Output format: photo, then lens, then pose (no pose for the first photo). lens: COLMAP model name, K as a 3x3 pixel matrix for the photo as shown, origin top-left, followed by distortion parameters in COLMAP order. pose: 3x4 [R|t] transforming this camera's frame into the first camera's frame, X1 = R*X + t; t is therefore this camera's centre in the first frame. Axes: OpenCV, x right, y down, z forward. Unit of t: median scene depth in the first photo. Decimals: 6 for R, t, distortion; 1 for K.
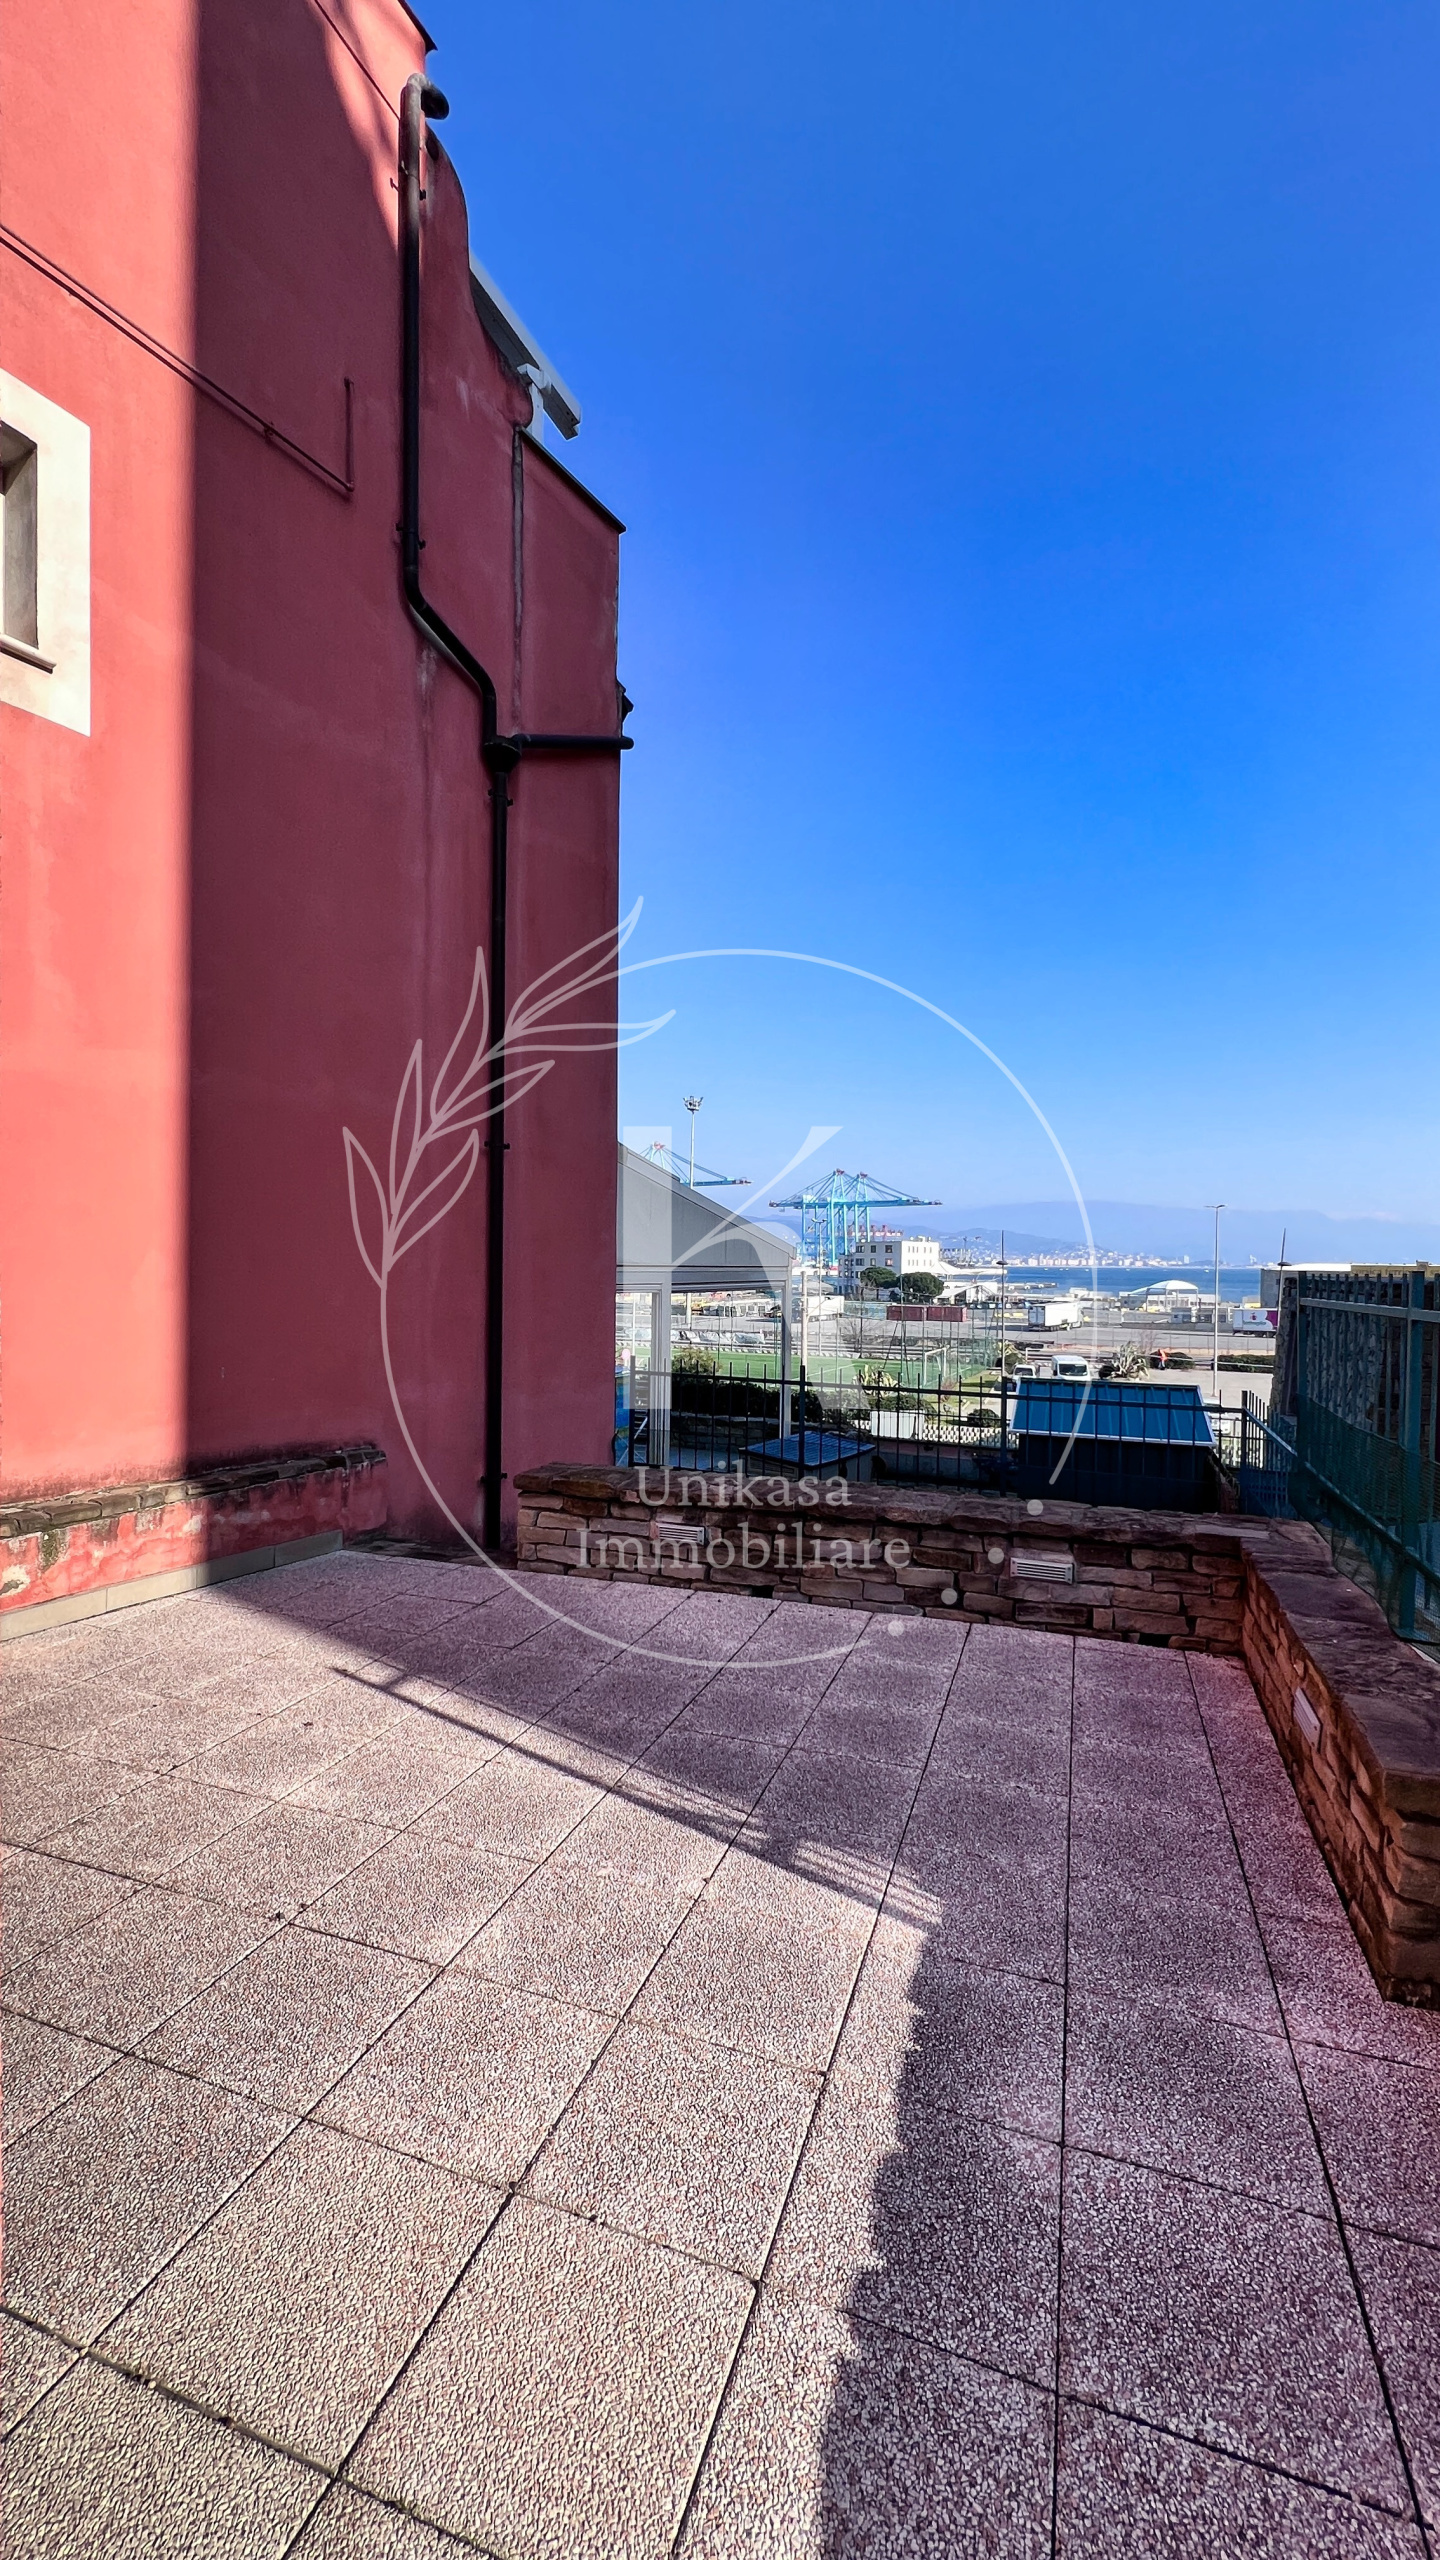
lens RADIAL K [[1022.2, 0, 718.9], [0, 1022.2, 1277.4], [0, 0, 1]] dist [-0.000894, 0.000345]
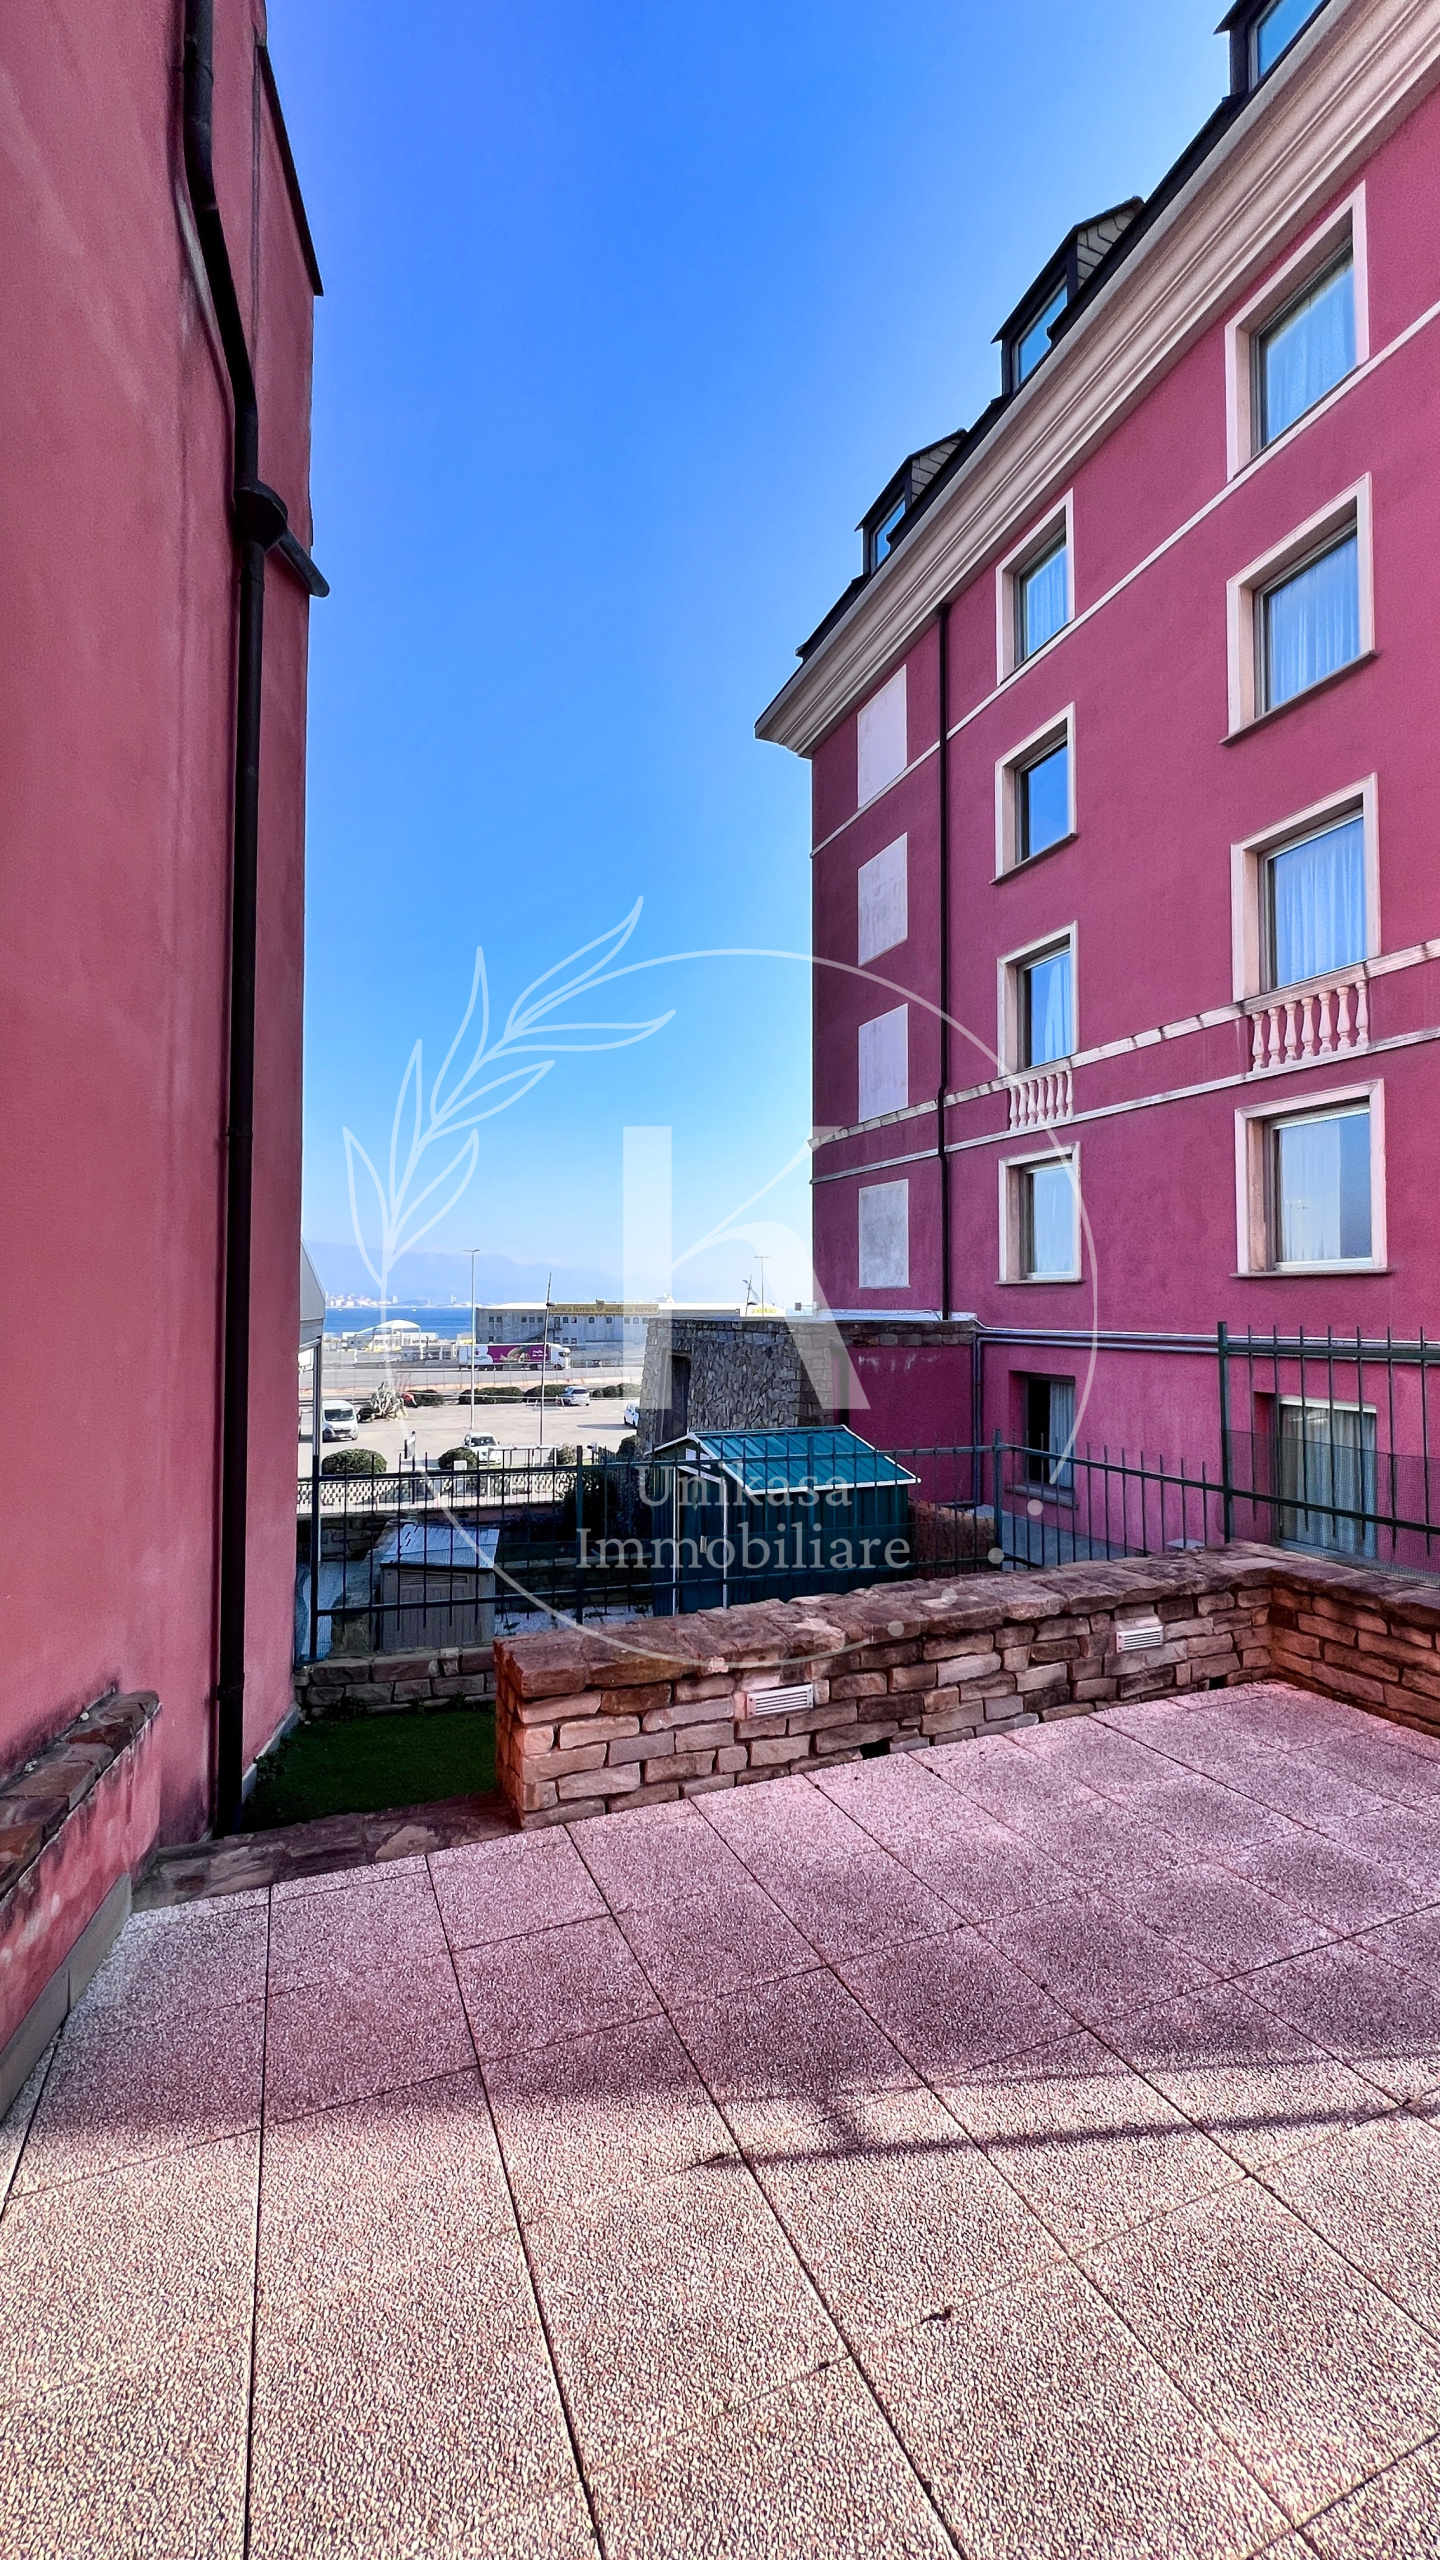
lens RADIAL K [[1022.2, 0, 718.9], [0, 1022.2, 1277.4], [0, 0, 1]] dist [-0.000894, 0.000345]
pose [[0.740982, 0.008414, 0.671472, -0.616999], [0.018247, 0.999300, -0.032658, -0.029774], [-0.671277, 0.036451, 0.740310, 0.528666]]
